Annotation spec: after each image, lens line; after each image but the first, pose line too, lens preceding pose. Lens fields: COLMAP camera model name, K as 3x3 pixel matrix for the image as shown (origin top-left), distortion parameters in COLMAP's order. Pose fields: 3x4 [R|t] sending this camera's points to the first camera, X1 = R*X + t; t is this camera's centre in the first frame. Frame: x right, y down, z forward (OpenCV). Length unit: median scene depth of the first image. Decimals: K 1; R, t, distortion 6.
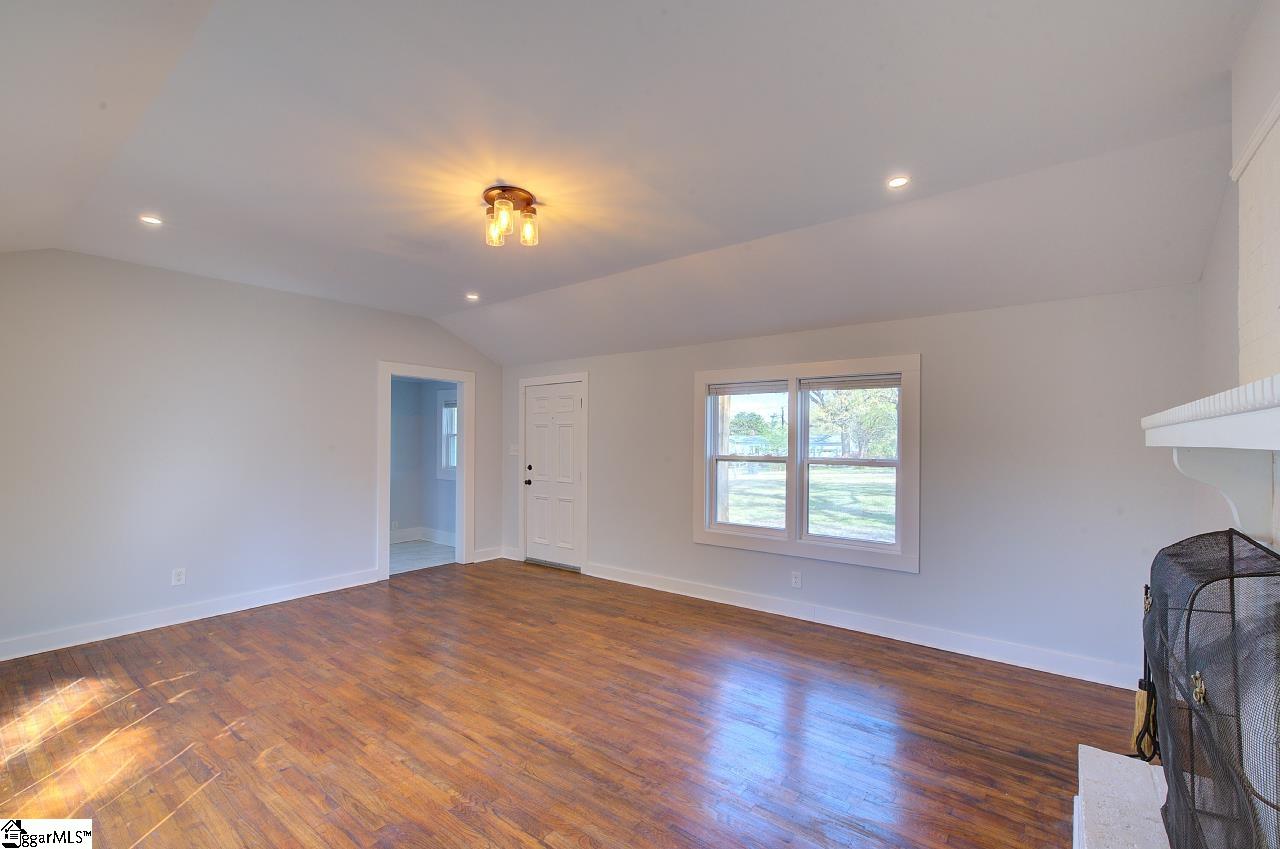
lens RADIAL K [[560.3, 0, 638.7], [0, 560.3, 430.5], [0, 0, 1]] dist [0.014291, 0.000403]
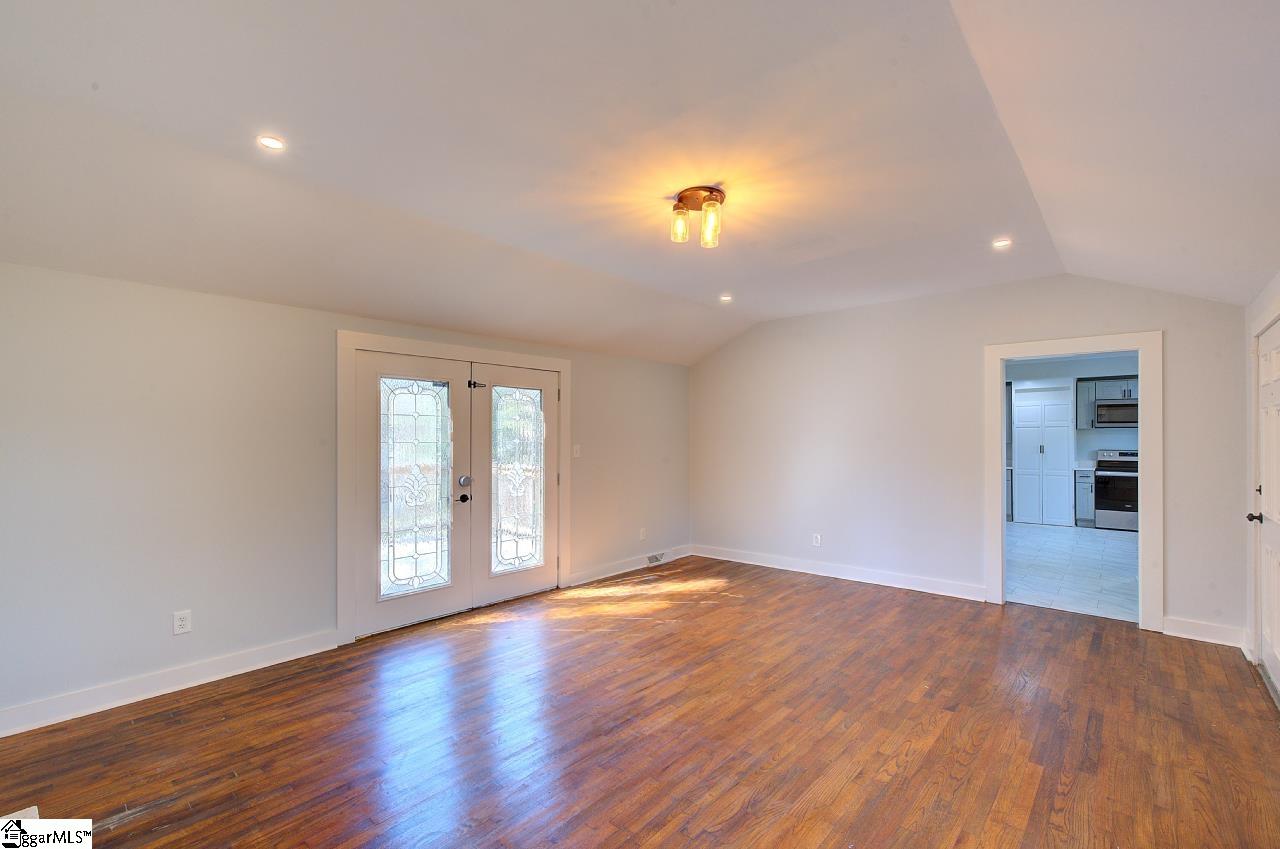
lens RADIAL K [[560.3, 0, 647.4], [0, 560.3, 433.9], [0, 0, 1]] dist [0.014291, 0.000403]
pose [[-0.070578, -0.014328, -0.997403, 0.699665], [0.020654, 0.999661, -0.015822, 0.020023], [0.997292, -0.021717, -0.070258, 0.869194]]
